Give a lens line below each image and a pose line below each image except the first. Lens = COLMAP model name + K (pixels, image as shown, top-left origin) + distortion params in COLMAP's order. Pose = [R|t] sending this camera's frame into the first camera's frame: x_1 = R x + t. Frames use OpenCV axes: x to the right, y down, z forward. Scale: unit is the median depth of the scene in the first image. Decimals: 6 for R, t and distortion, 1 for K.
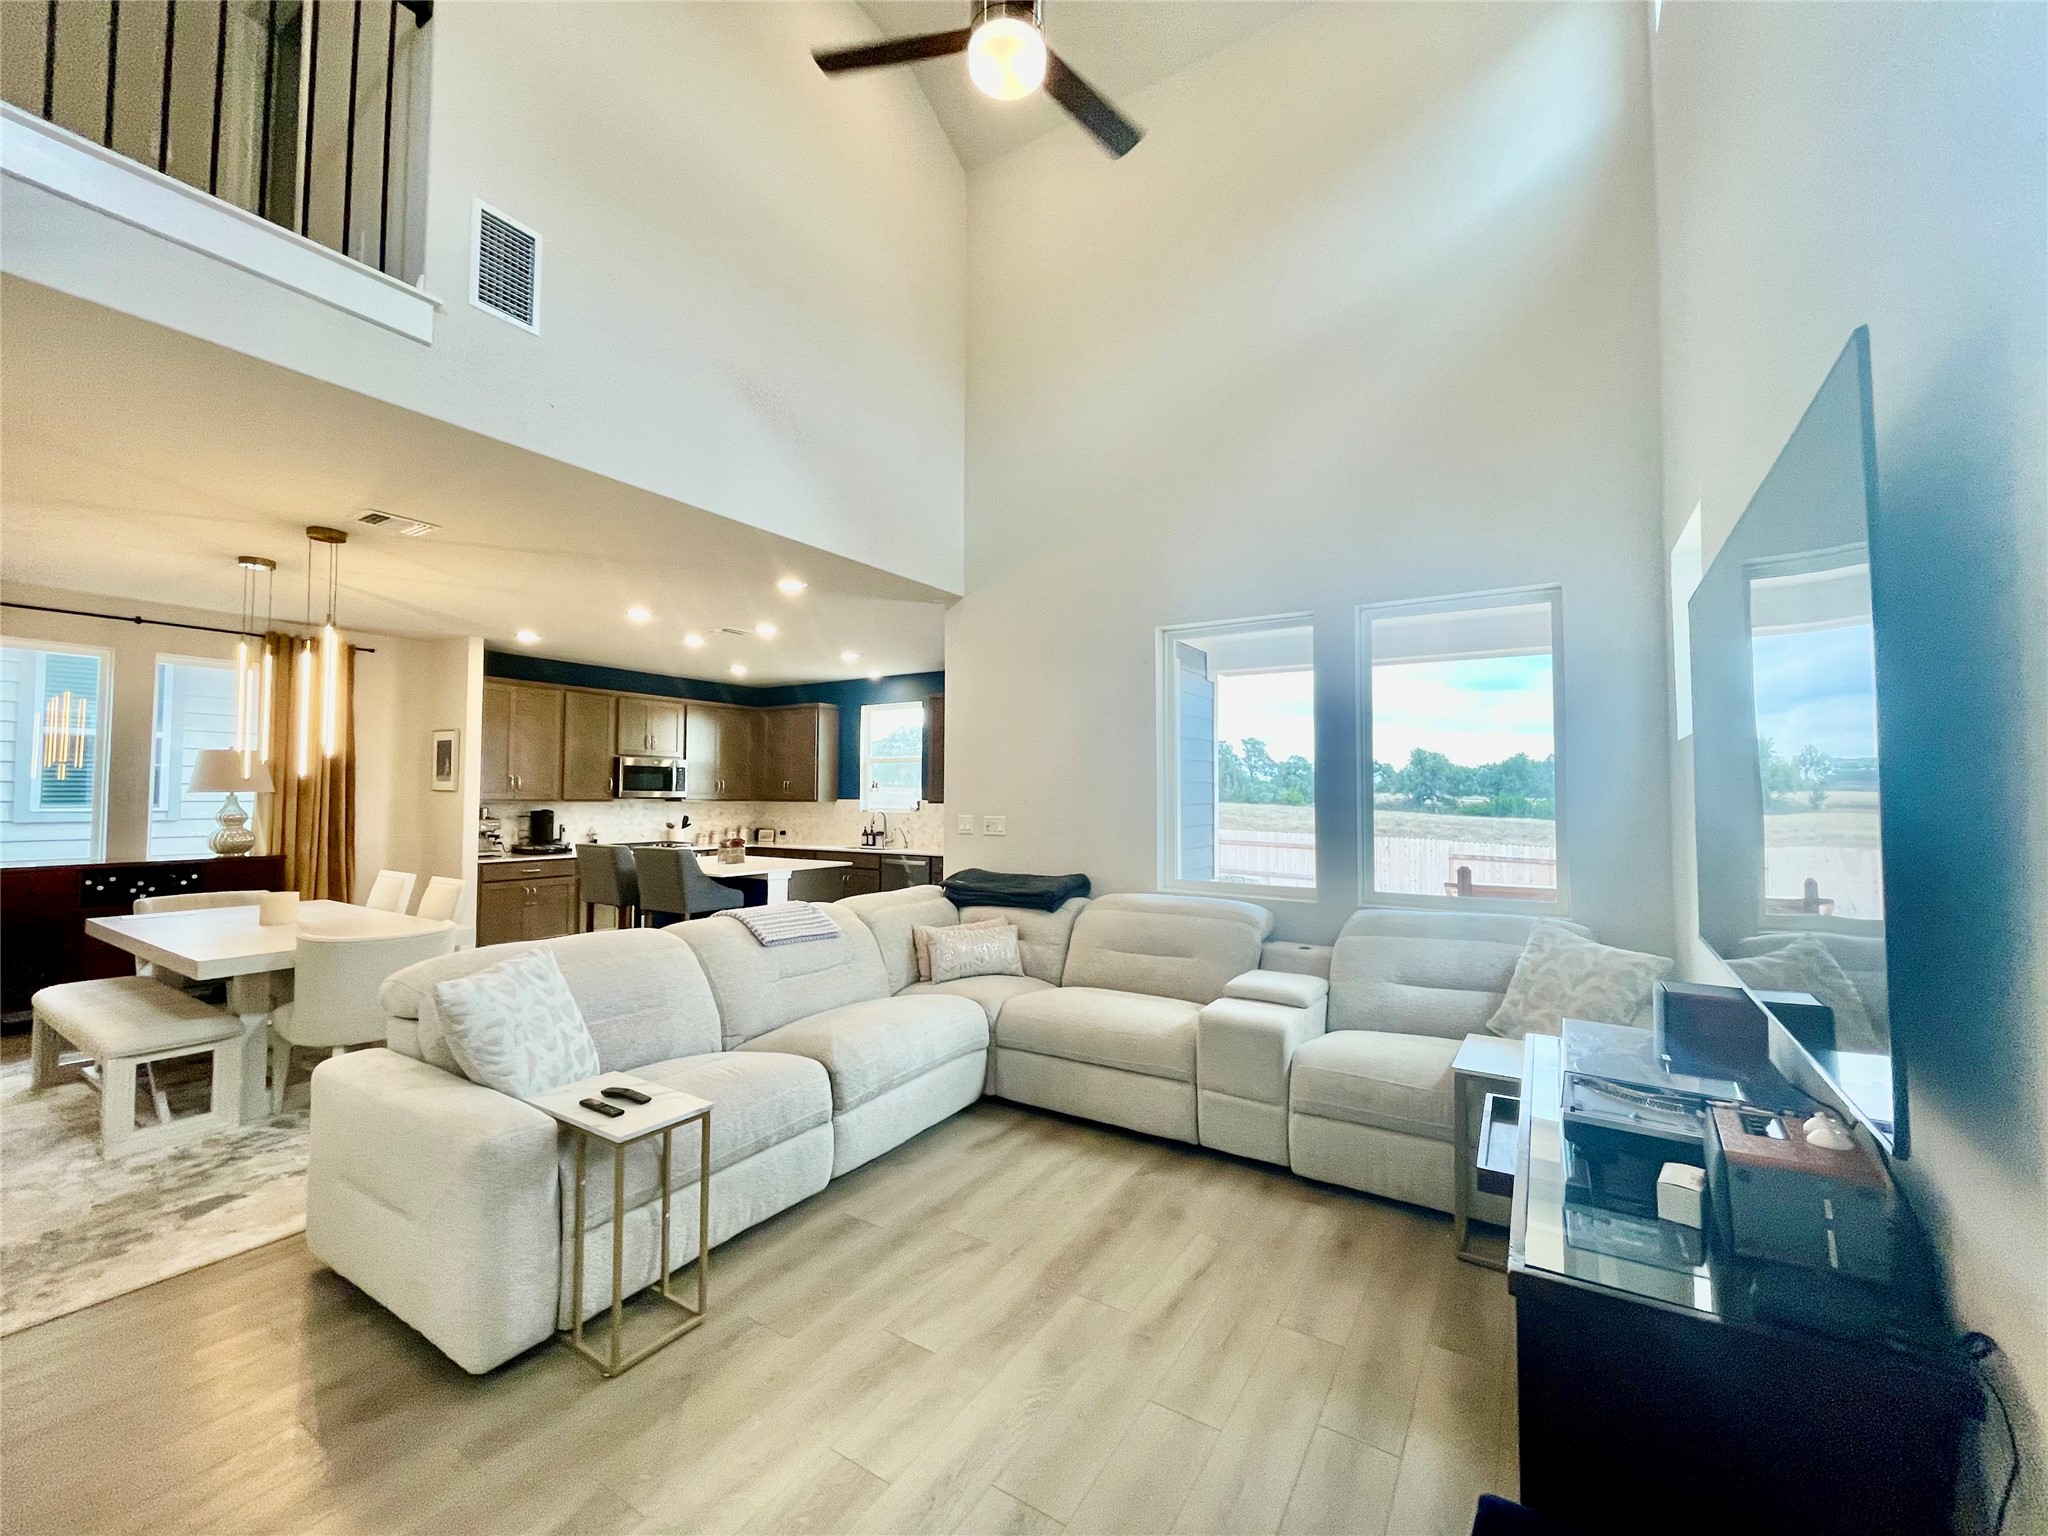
lens RADIAL K [[830.1, 0, 1024.7], [0, 830.1, 761.8], [0, 0, 1]] dist [-0.000131, -0.000006]
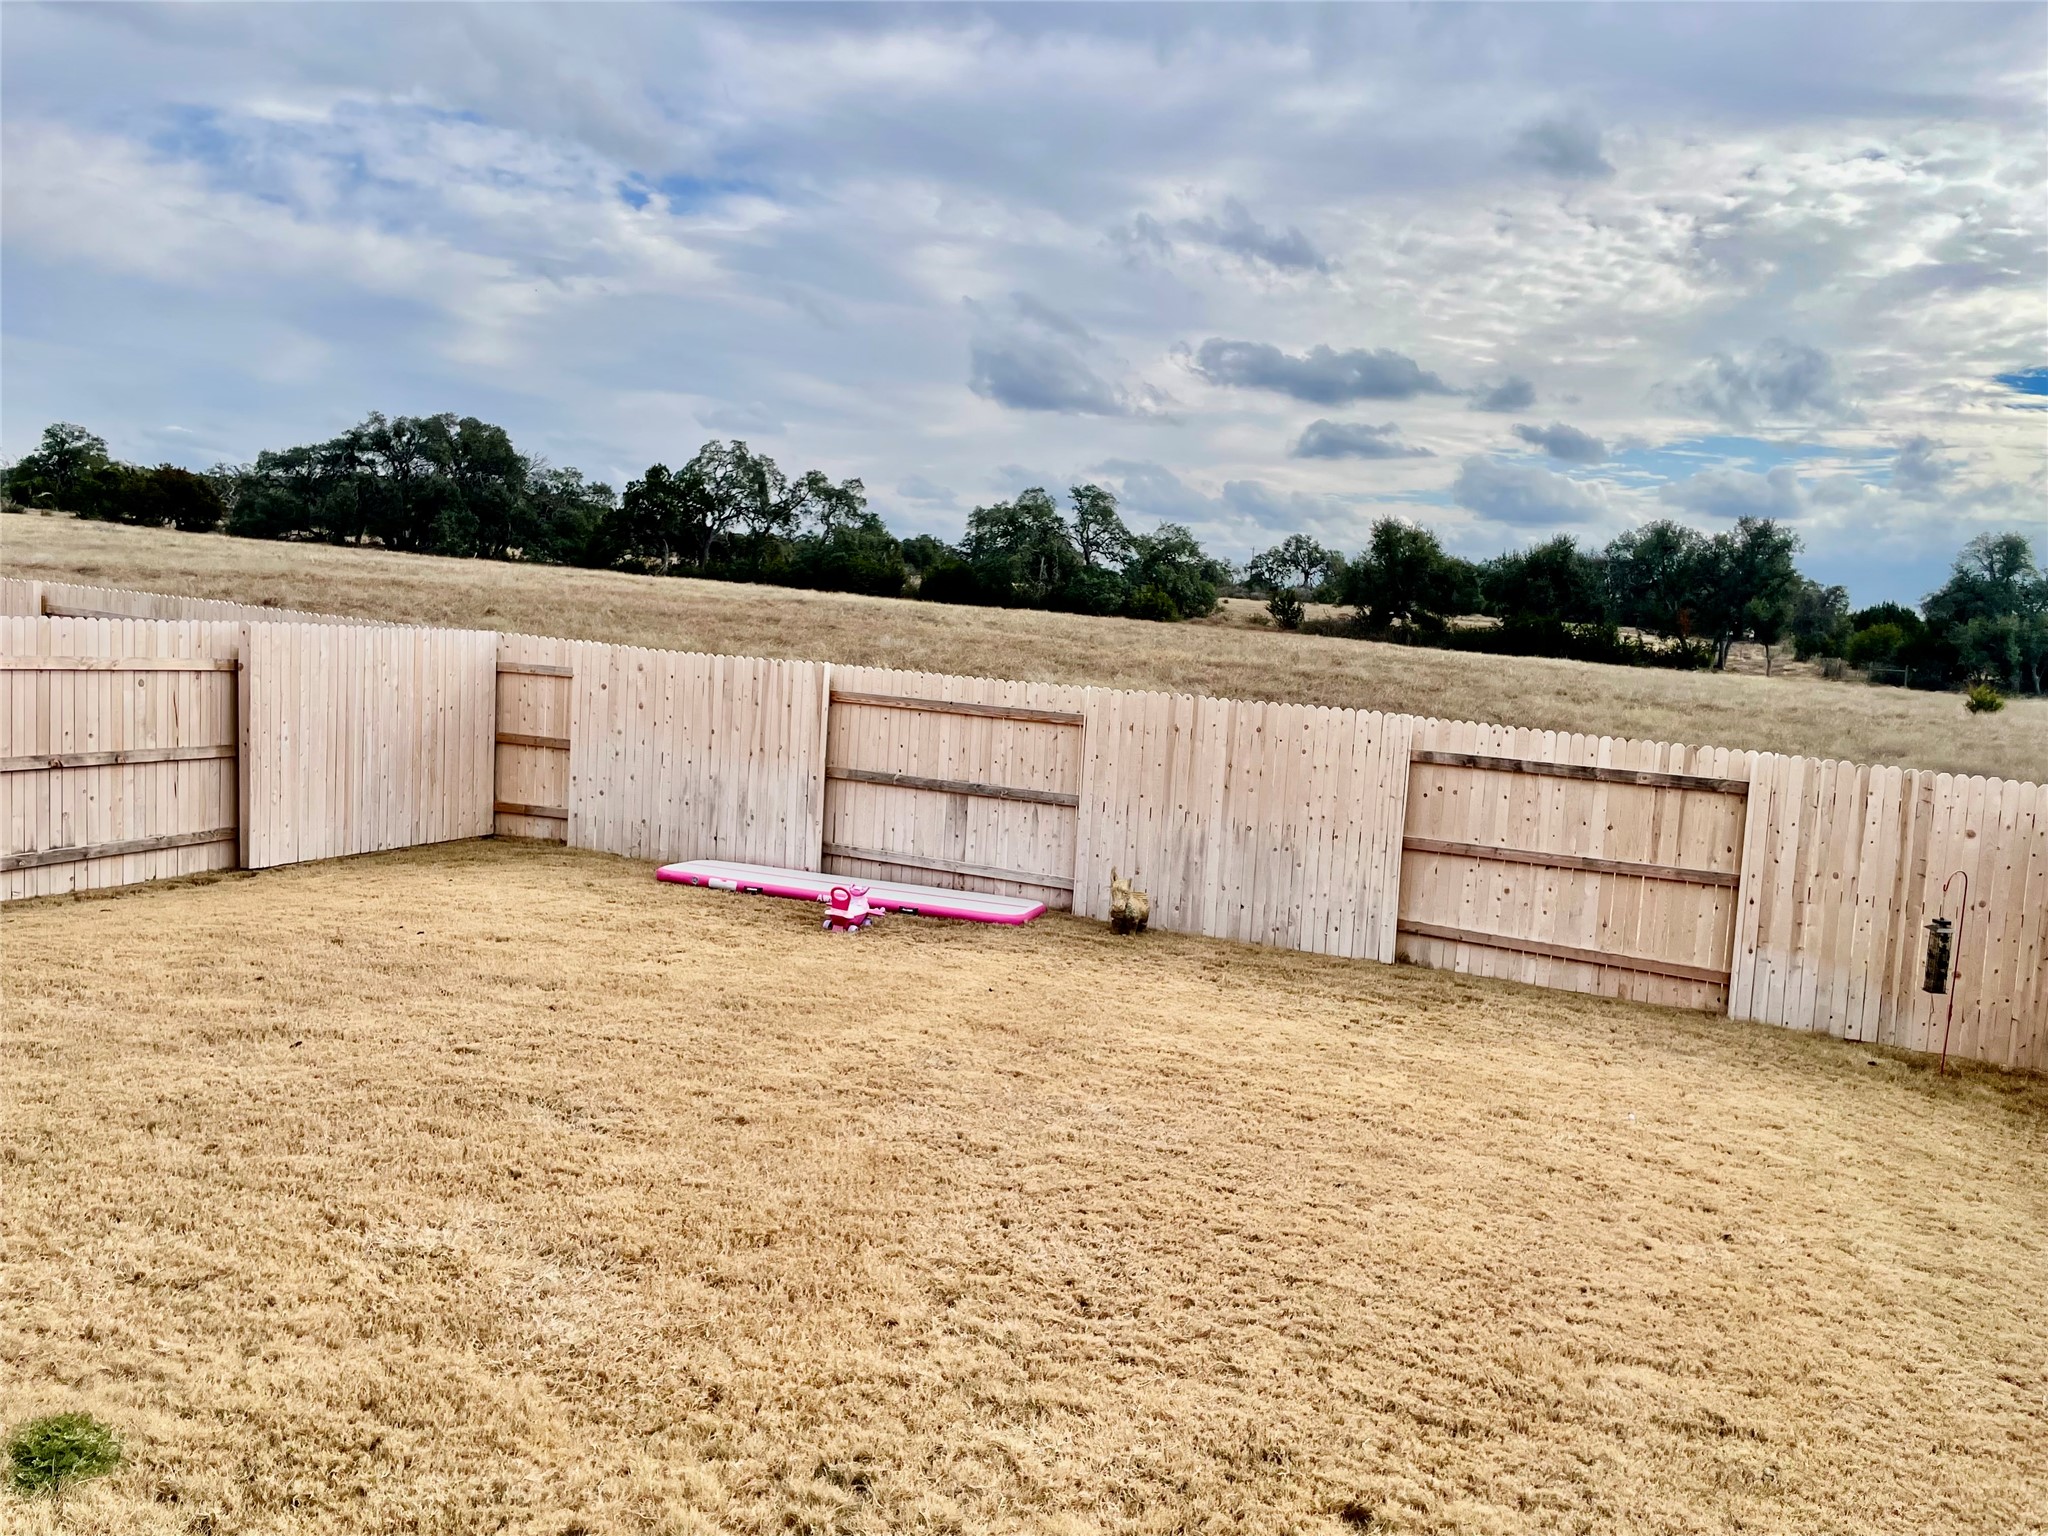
lens RADIAL K [[1558.2, 0, 1029.7], [0, 1558.2, 754.3], [0, 0, 1]] dist [0.089708, -0.114851]
pose [[0.974818, 0.019718, 0.222126, 0.026655], [-0.051753, 0.988892, 0.139338, 0.003302], [-0.216912, -0.147325, 0.965010, 0.050965]]
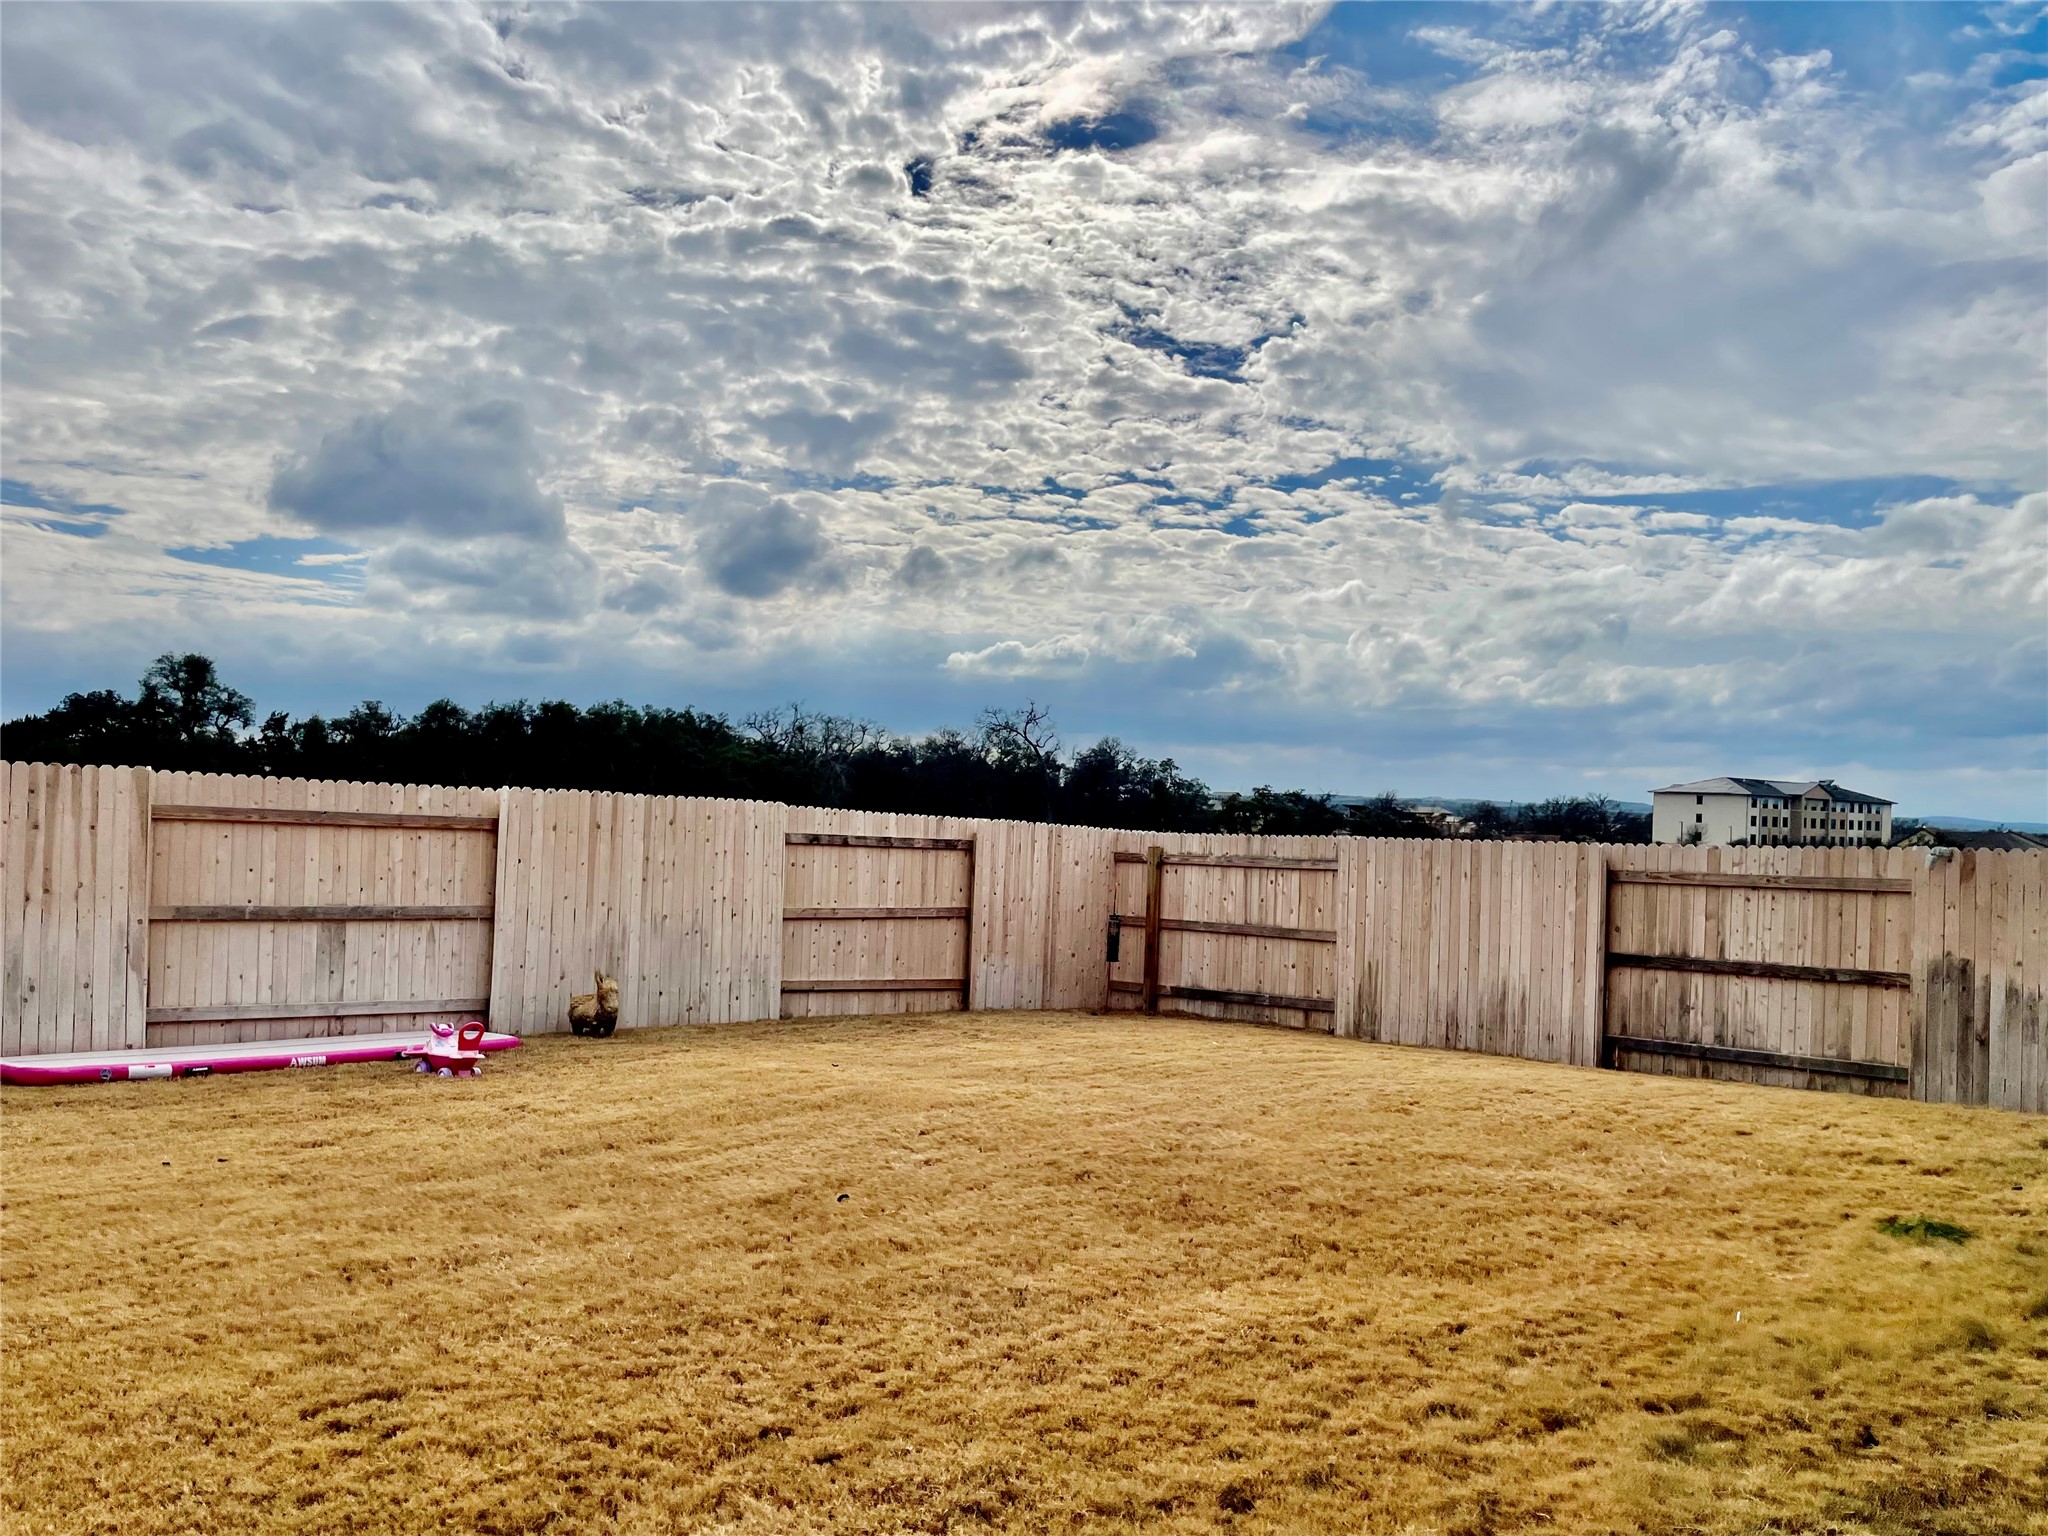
lens RADIAL K [[1558.2, 0, 1031.8], [0, 1558.2, 774.6], [0, 0, 1]] dist [0.089708, -0.114851]
pose [[0.233488, 0.018047, 0.972192, -0.036853], [-0.075652, 0.997134, -0.000341, 0.010080], [-0.969412, -0.073468, 0.234184, 0.097607]]
